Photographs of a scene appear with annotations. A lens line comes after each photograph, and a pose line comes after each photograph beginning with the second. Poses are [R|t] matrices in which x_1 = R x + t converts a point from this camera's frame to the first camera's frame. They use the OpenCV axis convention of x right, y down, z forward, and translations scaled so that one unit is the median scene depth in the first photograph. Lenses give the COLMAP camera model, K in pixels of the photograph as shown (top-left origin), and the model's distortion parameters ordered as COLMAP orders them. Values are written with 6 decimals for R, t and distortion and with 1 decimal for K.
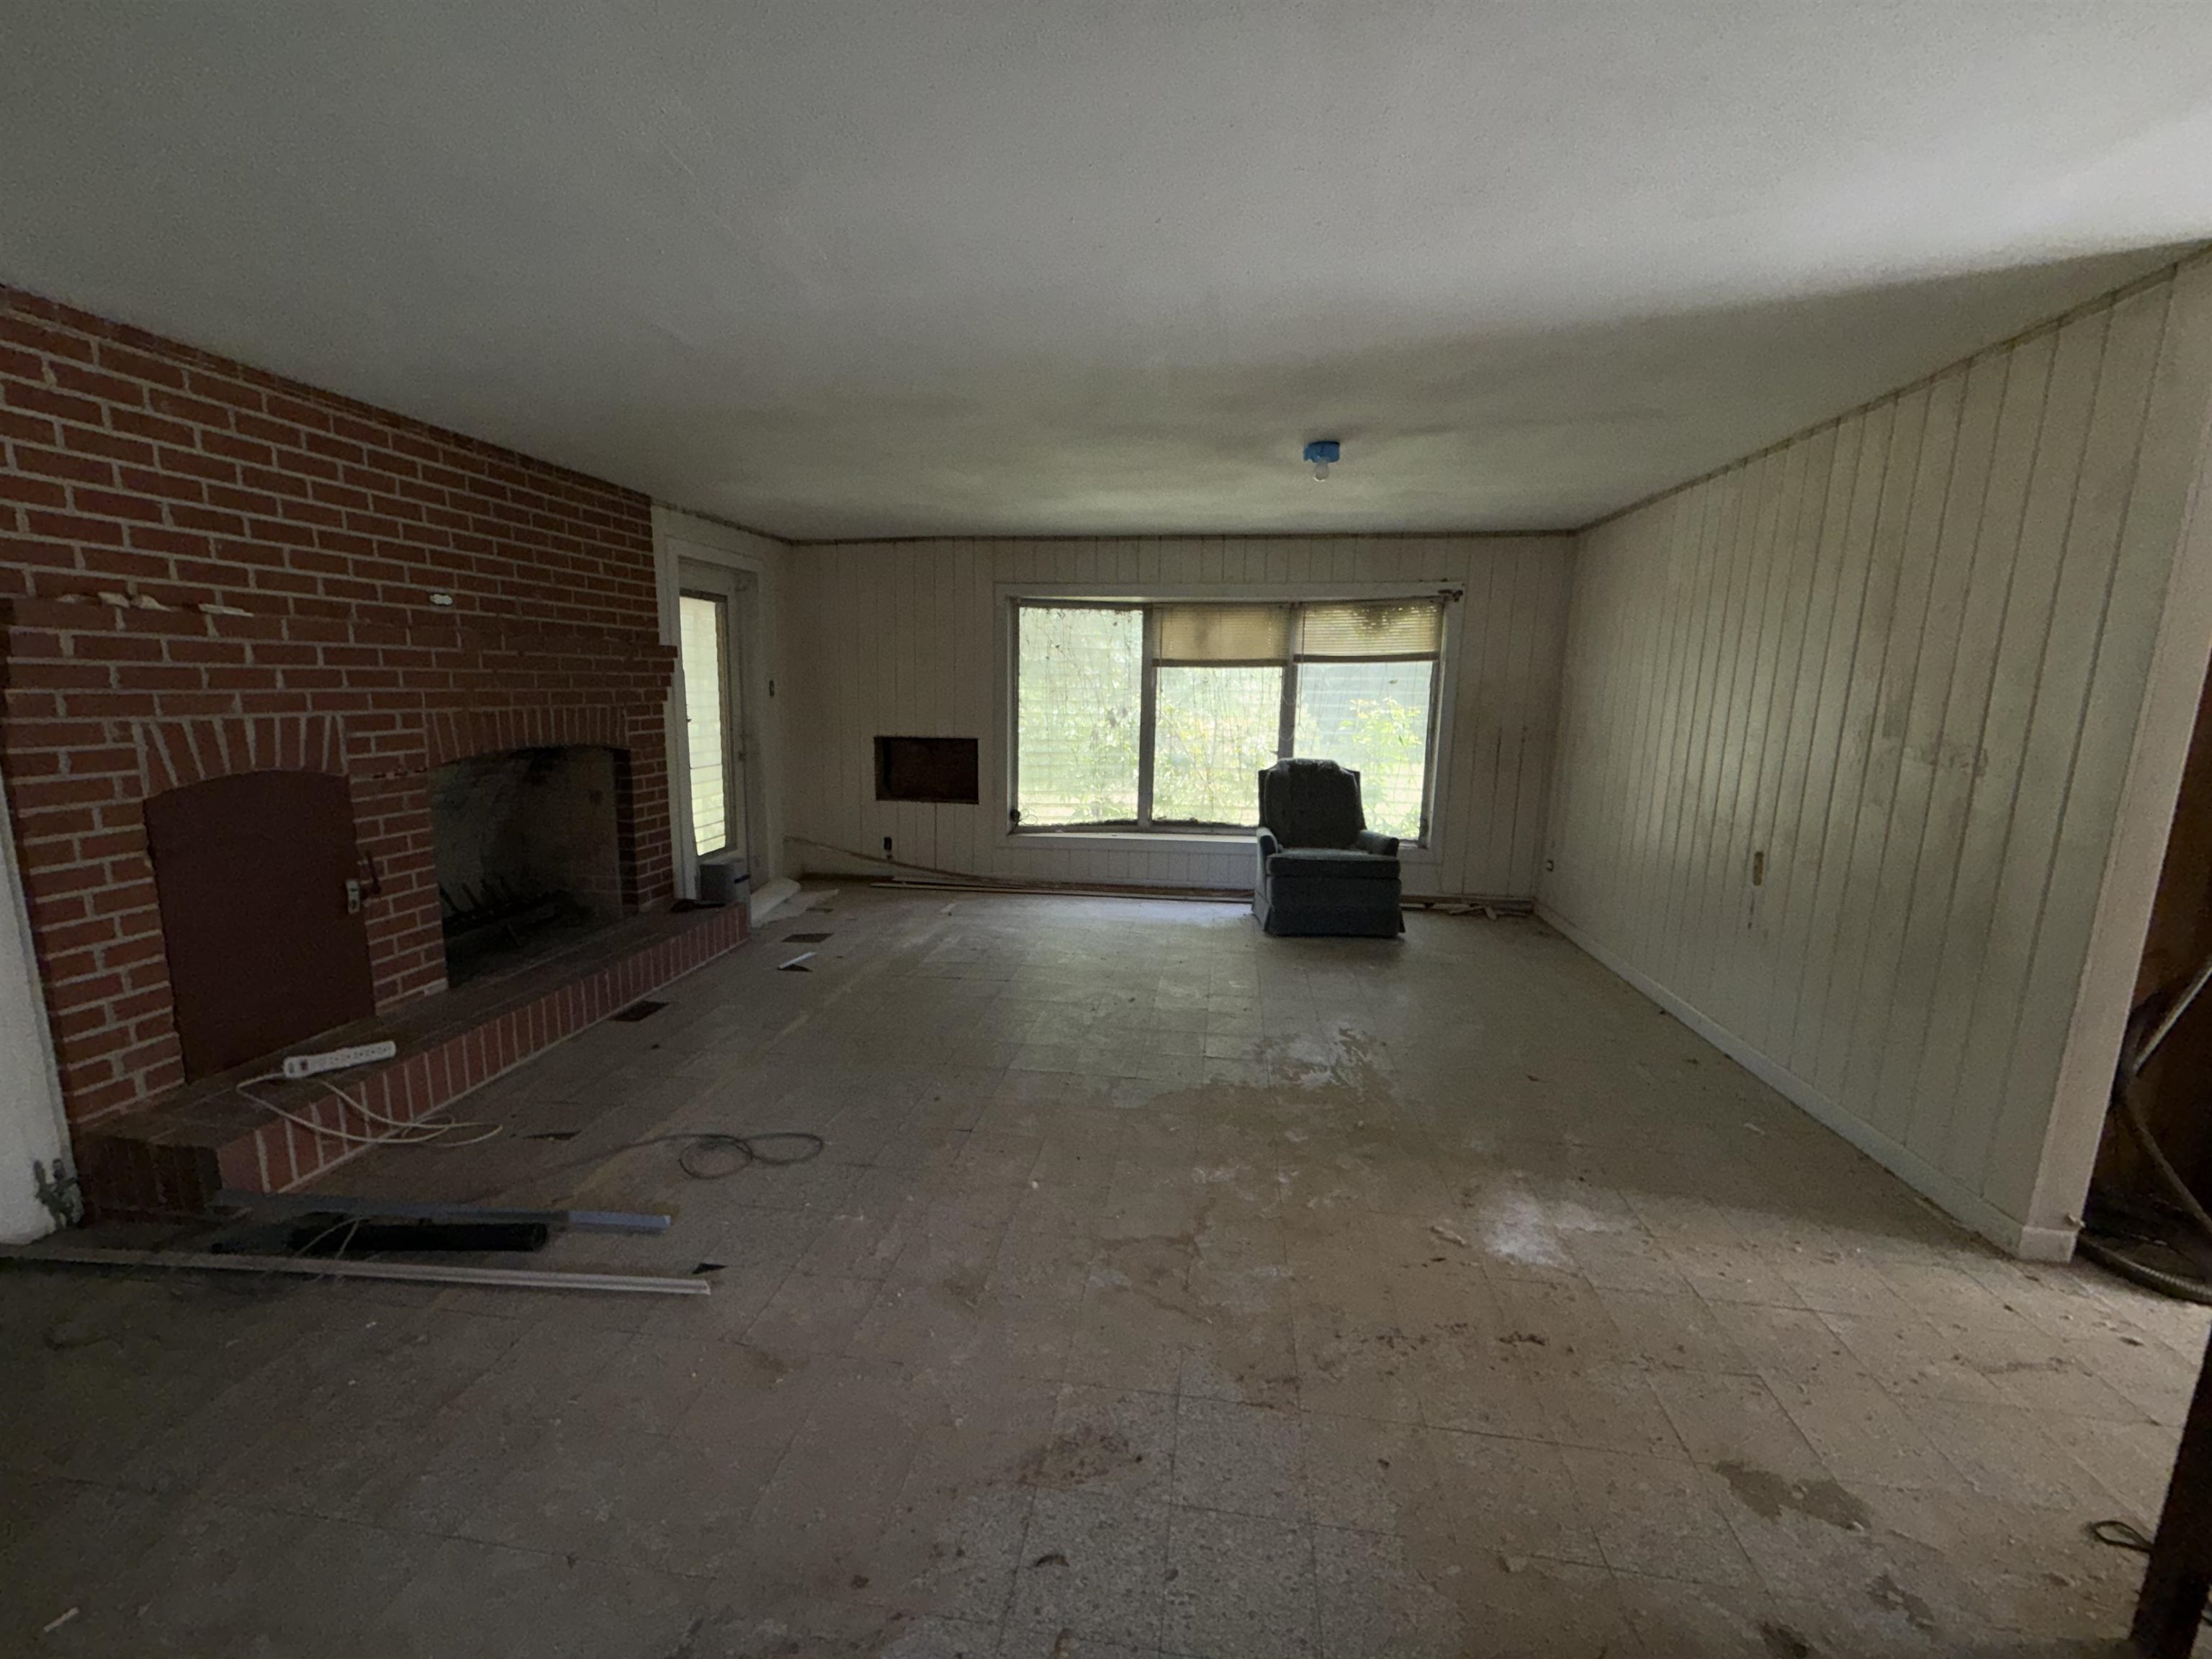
lens RADIAL K [[880.5, 0, 1101.9], [0, 880.5, 835.0], [0, 0, 1]] dist [-0.000280, -0.000365]
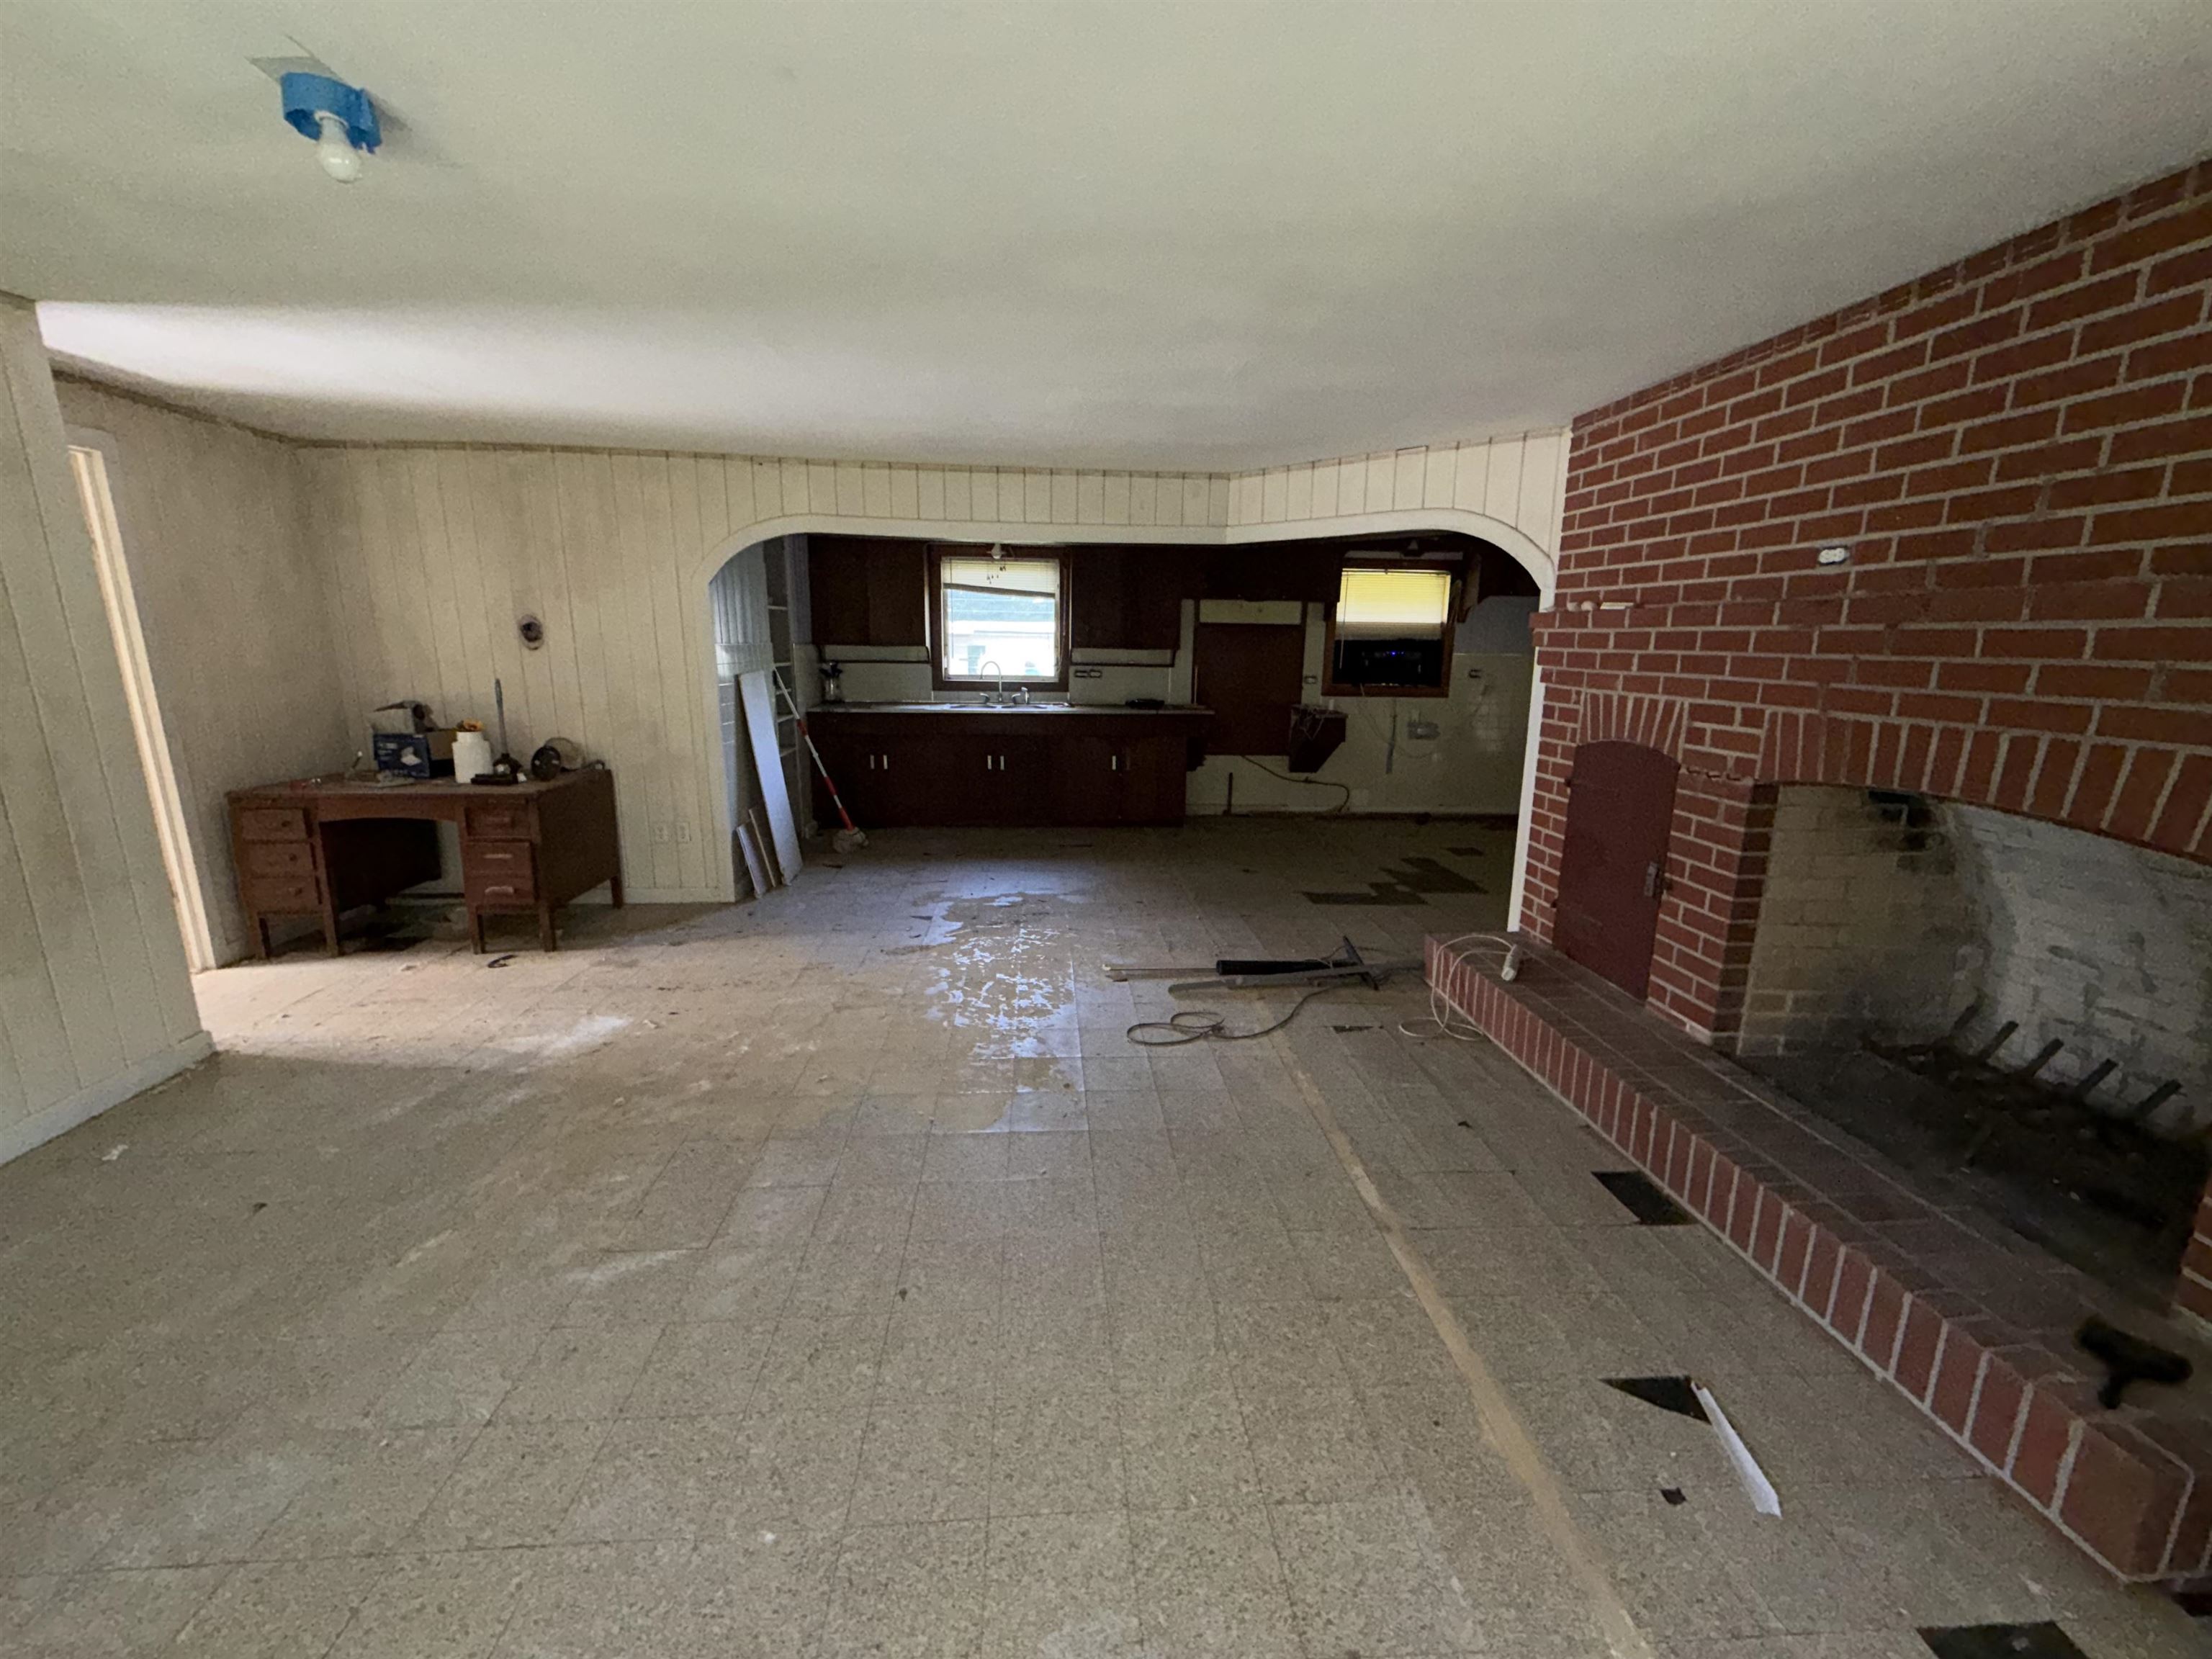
lens RADIAL K [[880.5, 0, 1095.0], [0, 880.5, 829.7], [0, 0, 1]] dist [-0.000280, -0.000365]
pose [[-0.978449, 0.018913, -0.205622, -0.021001], [-0.059541, 0.927660, 0.368649, -0.284378], [0.197719, 0.372947, -0.906541, 1.581806]]
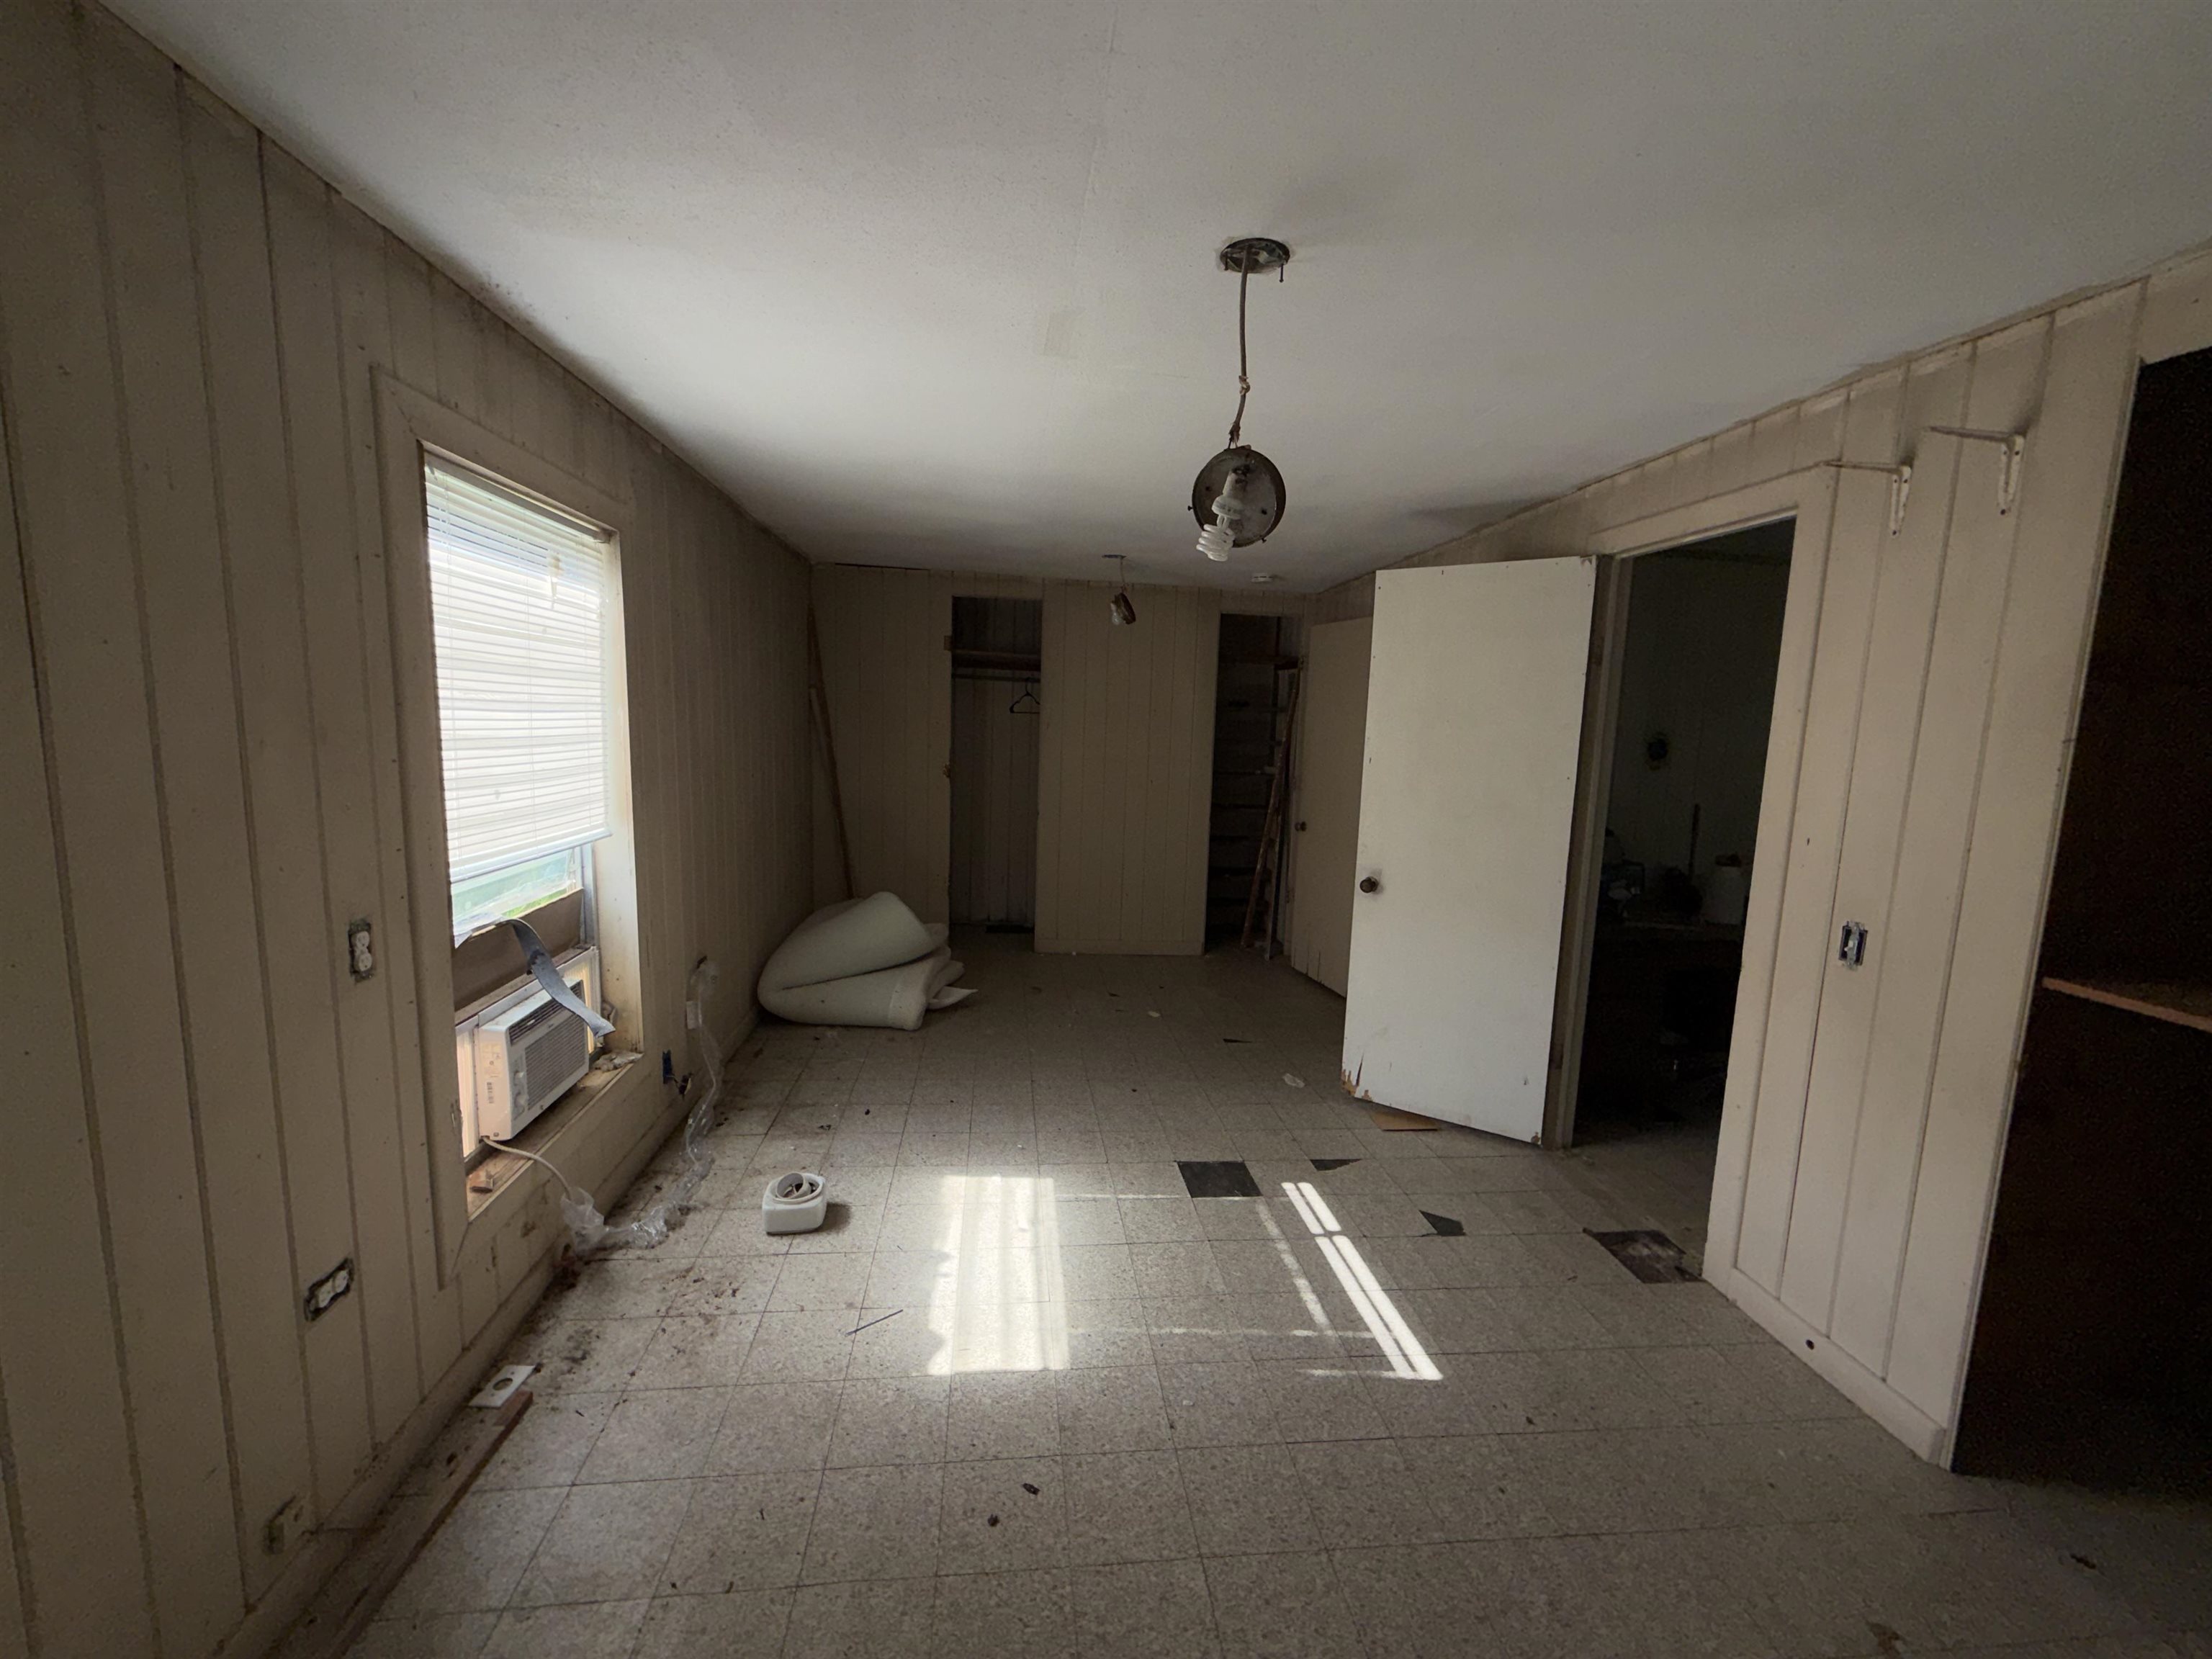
lens RADIAL K [[880.5, 0, 1094.0], [0, 880.5, 833.4], [0, 0, 1]] dist [-0.000280, -0.000365]
pose [[-0.967955, -0.017547, -0.250509, 1.592895], [-0.089977, 0.955559, 0.280733, -0.176973], [0.234450, 0.294277, -0.926517, 1.049793]]
